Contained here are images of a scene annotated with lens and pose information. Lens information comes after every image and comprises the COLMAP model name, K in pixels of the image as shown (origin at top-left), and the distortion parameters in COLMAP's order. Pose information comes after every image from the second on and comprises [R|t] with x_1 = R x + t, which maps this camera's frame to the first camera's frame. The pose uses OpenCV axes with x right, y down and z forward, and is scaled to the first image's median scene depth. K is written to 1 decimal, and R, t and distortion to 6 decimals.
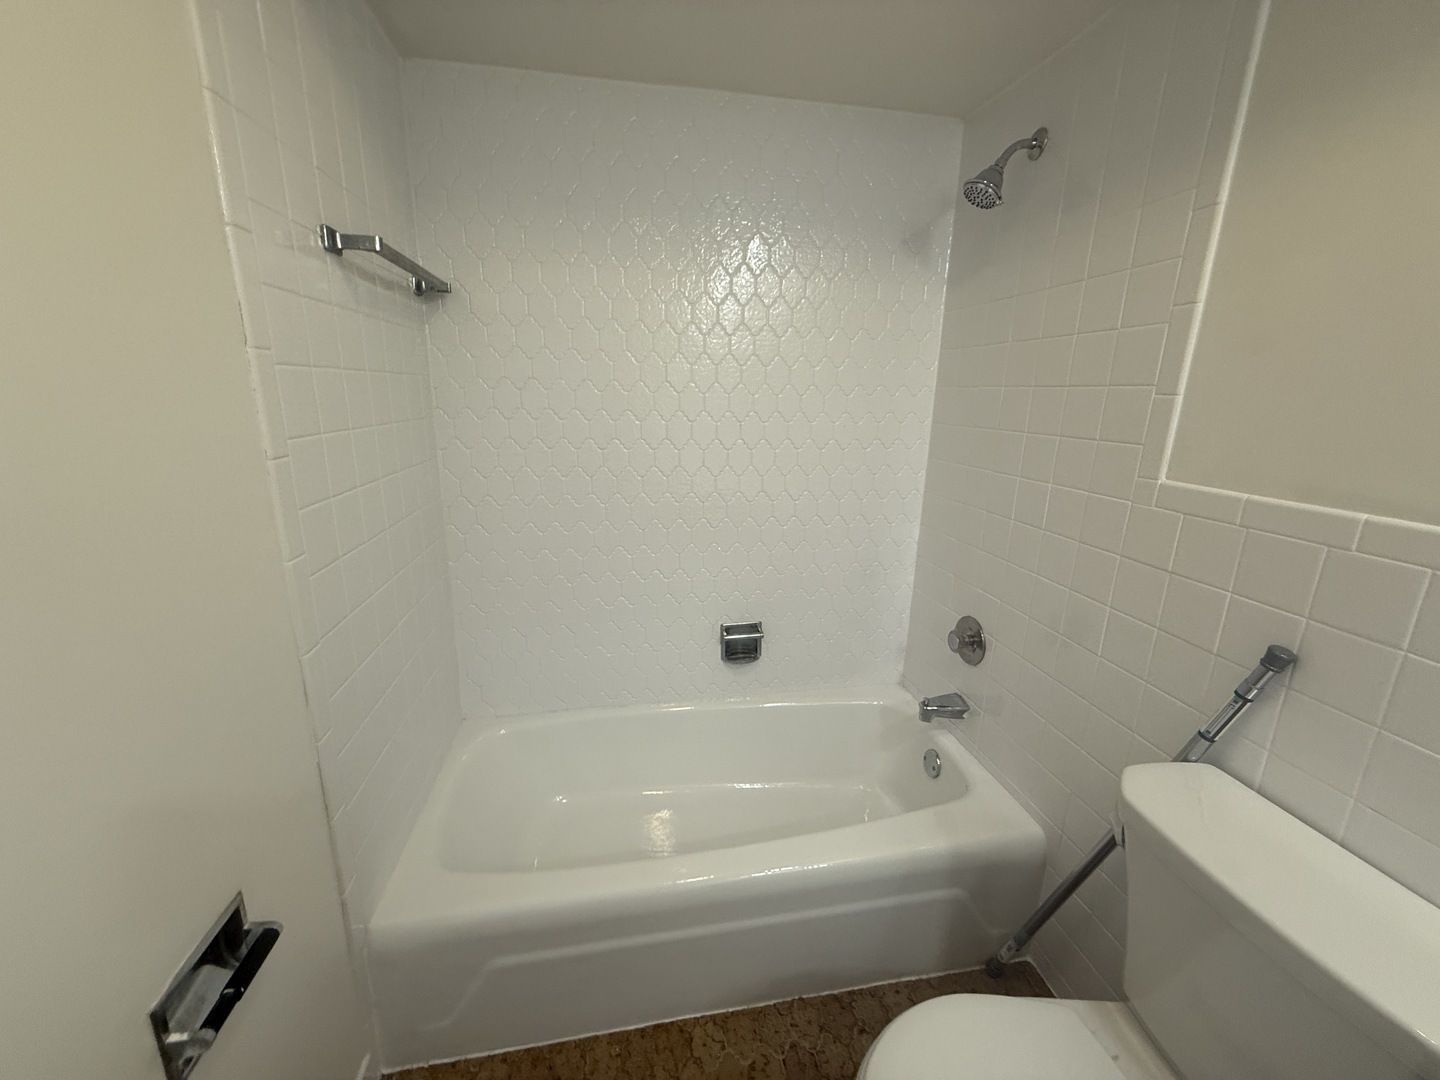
lens RADIAL K [[572.8, 0, 717.4], [0, 572.8, 537.5], [0, 0, 1]] dist [-0.000923, 0.000228]
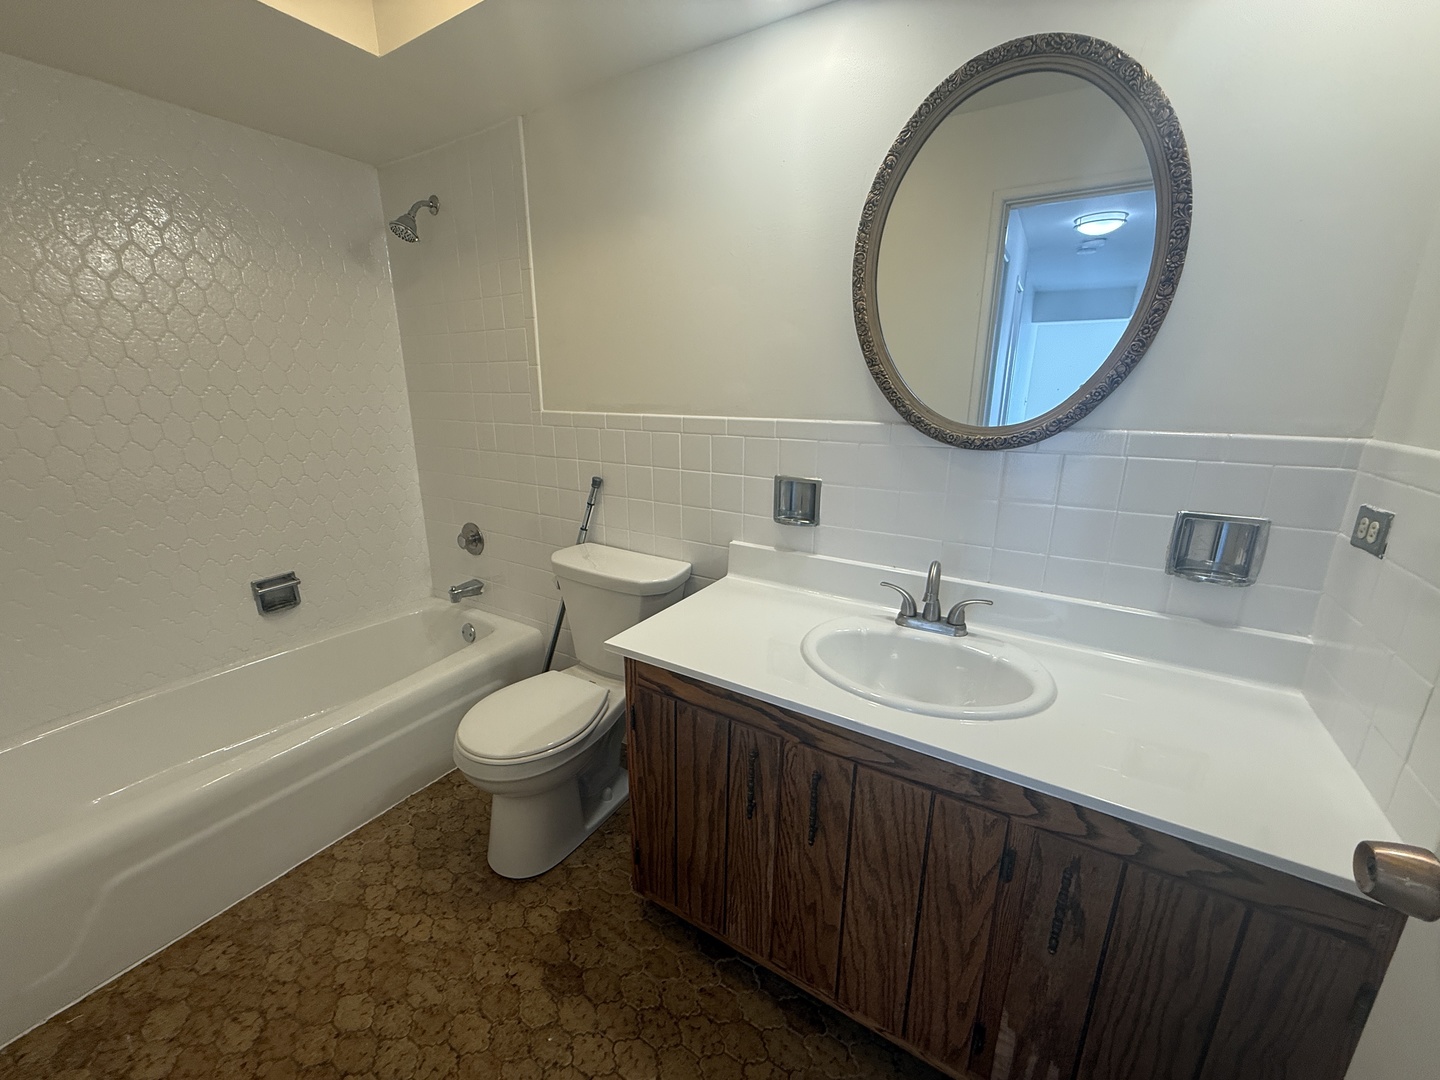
lens RADIAL K [[572.8, 0, 717.4], [0, 572.8, 537.5], [0, 0, 1]] dist [-0.000923, 0.000228]
pose [[0.668812, -0.209423, 0.713324, -0.181416], [0.197832, 0.975042, 0.100773, 0.152726], [-0.716626, 0.073720, 0.693551, -0.458145]]
